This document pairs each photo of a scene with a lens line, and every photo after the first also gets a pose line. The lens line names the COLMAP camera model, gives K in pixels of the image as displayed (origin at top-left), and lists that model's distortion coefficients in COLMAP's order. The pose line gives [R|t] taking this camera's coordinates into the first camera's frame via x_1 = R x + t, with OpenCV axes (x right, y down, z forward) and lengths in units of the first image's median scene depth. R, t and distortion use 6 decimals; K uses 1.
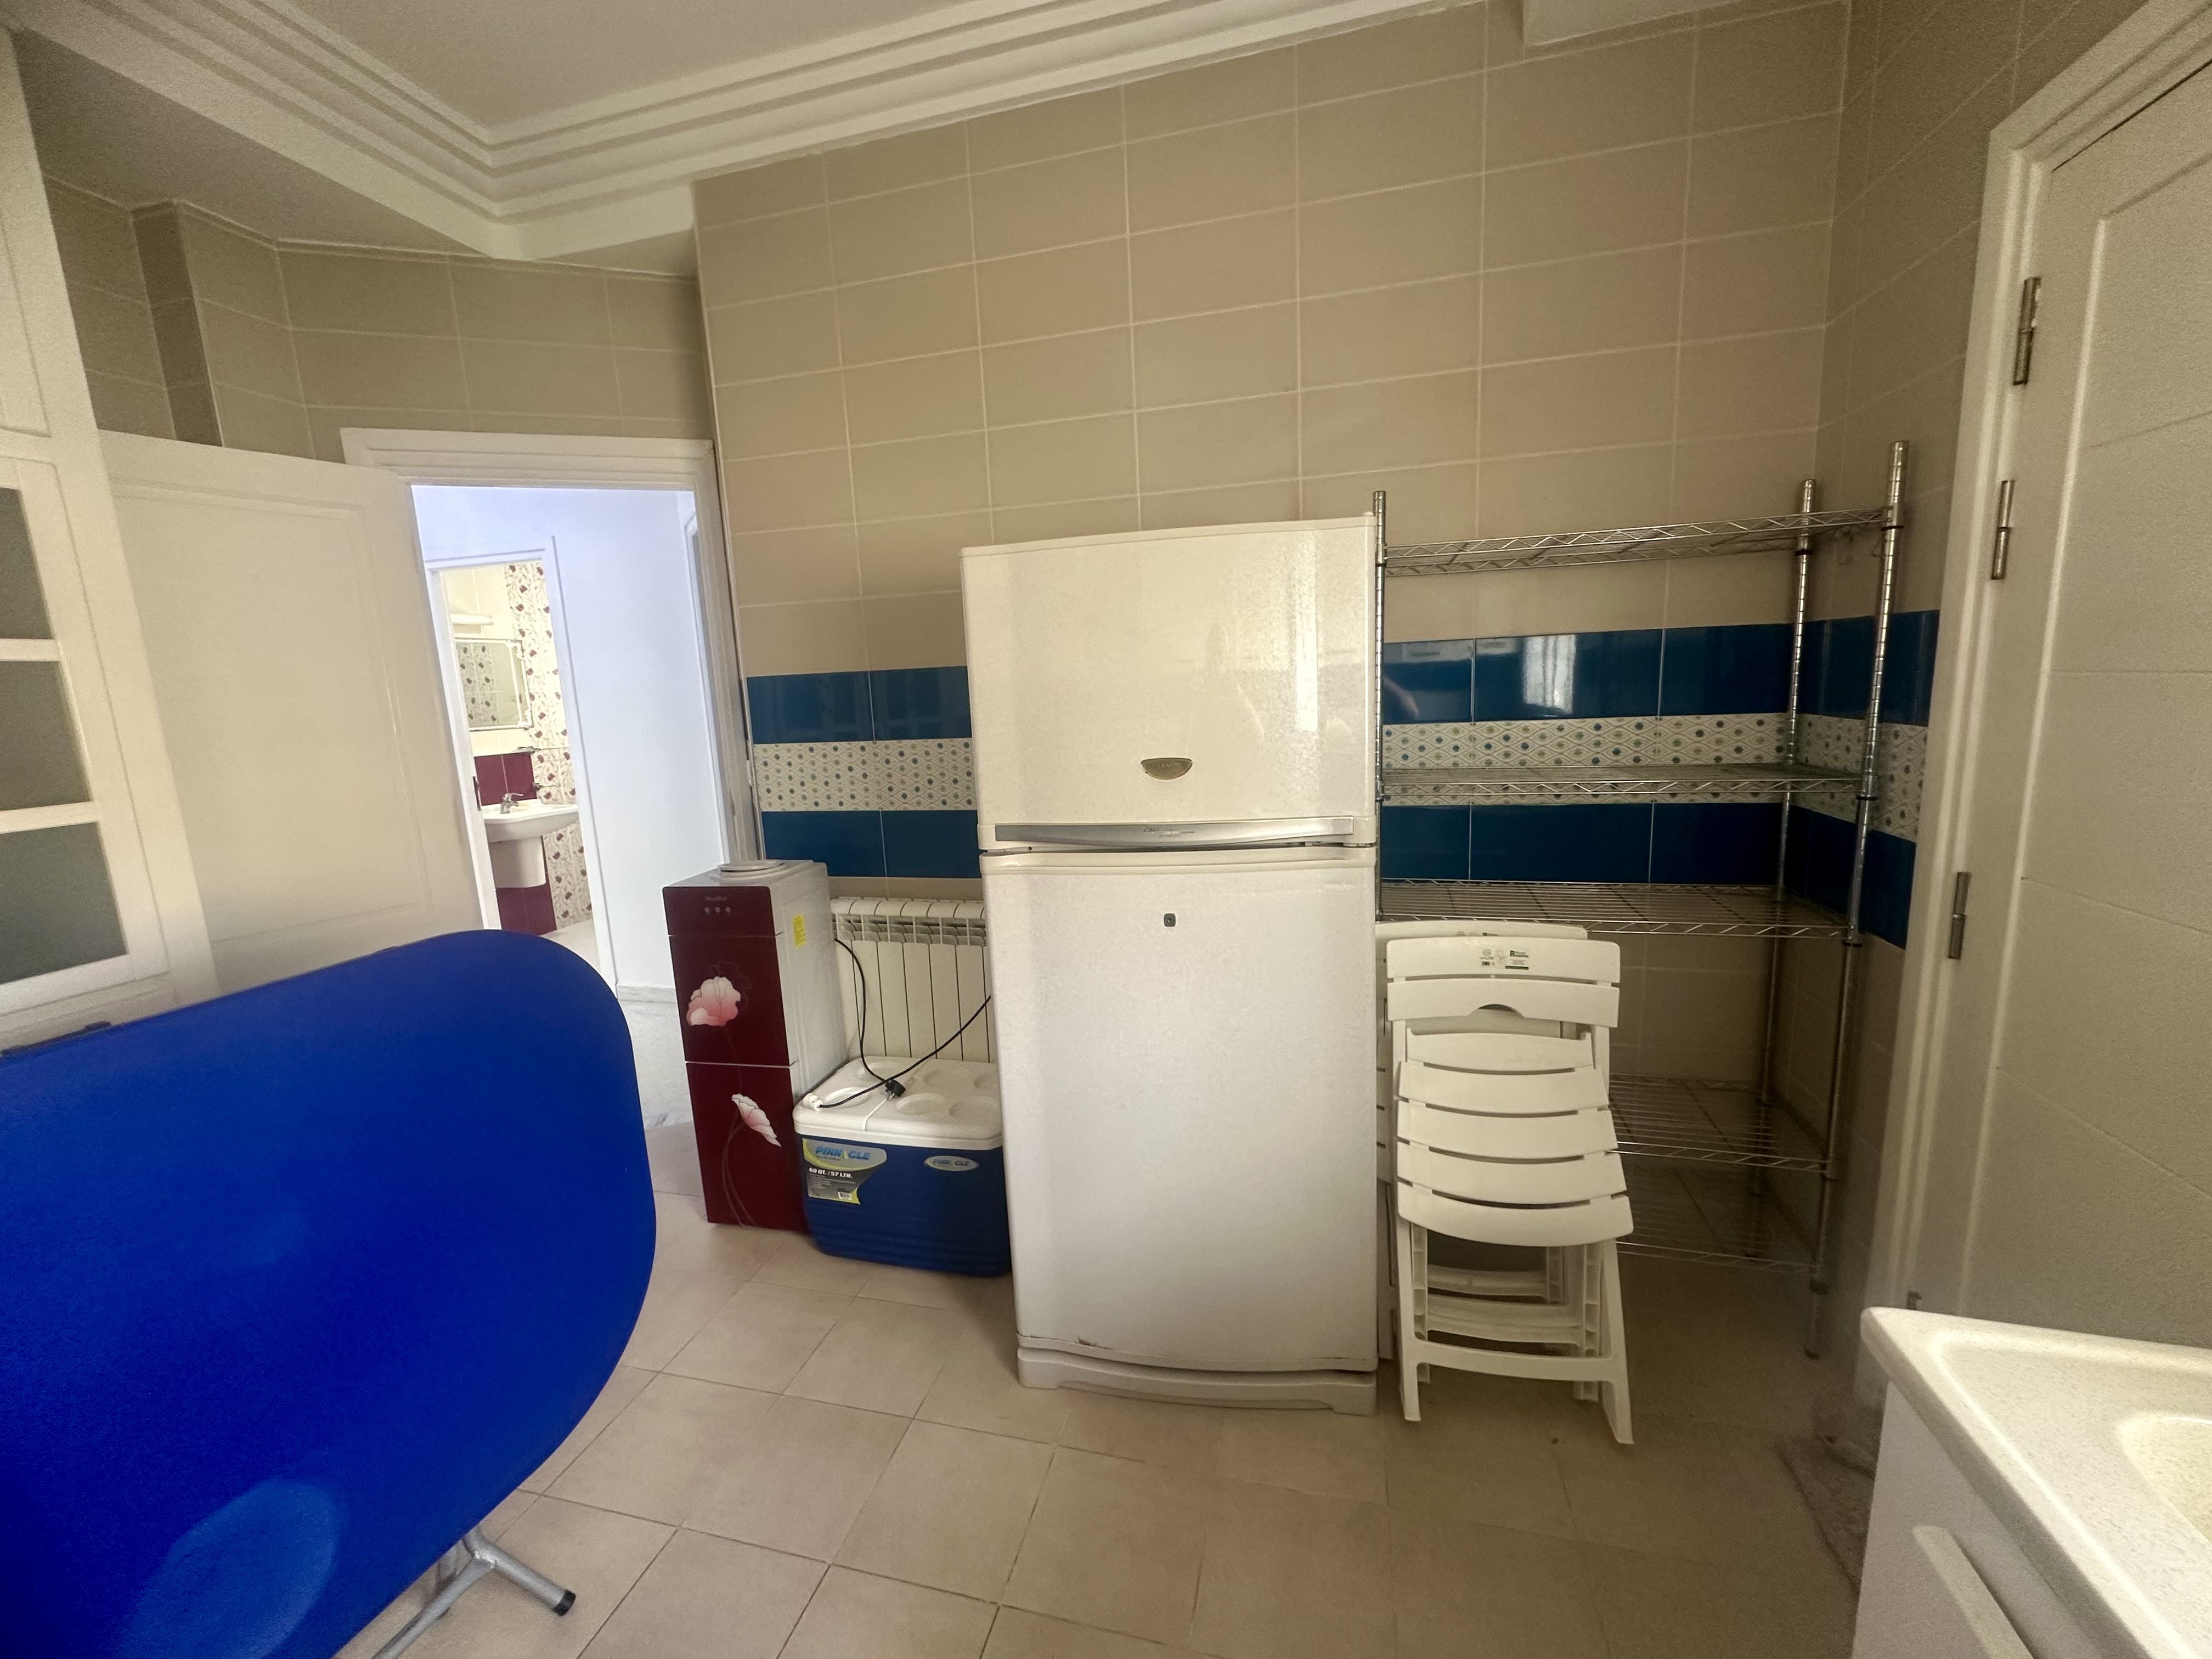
lens RADIAL K [[885.1, 0, 1114.7], [0, 885.1, 820.9], [0, 0, 1]] dist [-0.000912, -0.000085]
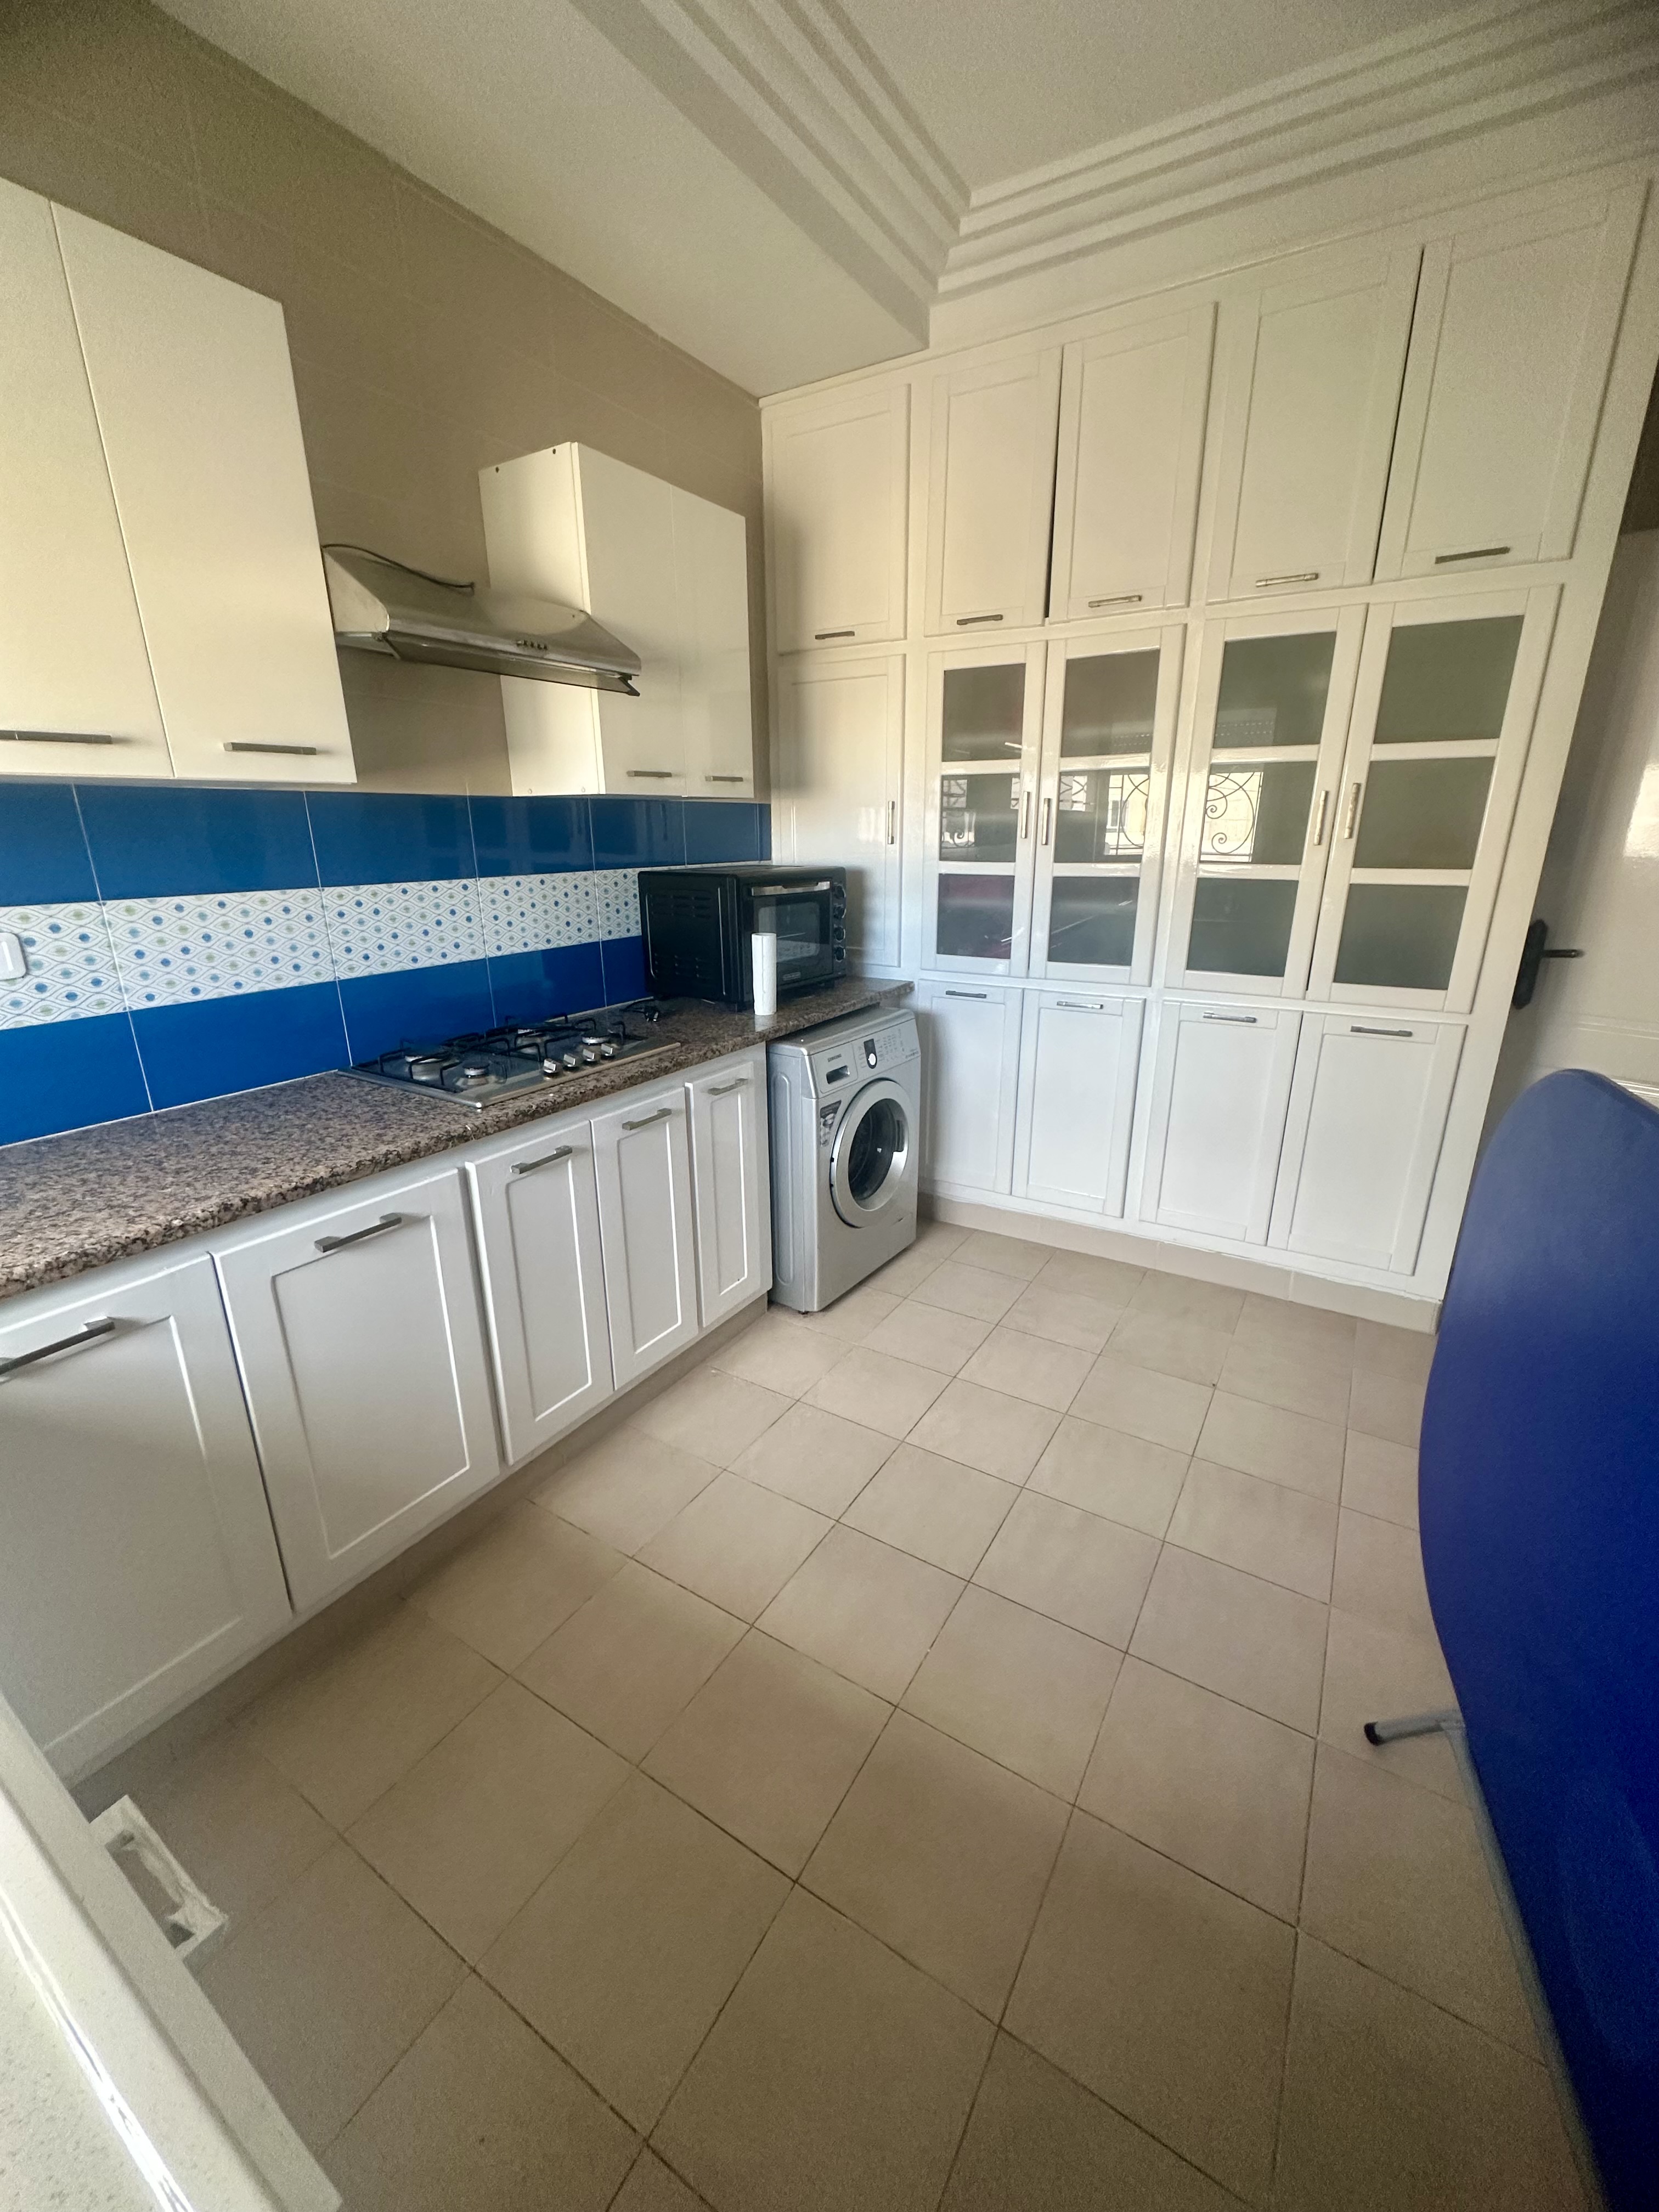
lens RADIAL K [[885.1, 0, 837.1], [0, 885.1, 1107.7], [0, 0, 1]] dist [-0.000912, -0.000085]
pose [[0.298268, -0.250414, 0.921048, -1.013242], [0.148063, 0.965429, 0.214532, -0.005305], [-0.942928, 0.072385, 0.325034, 0.382060]]
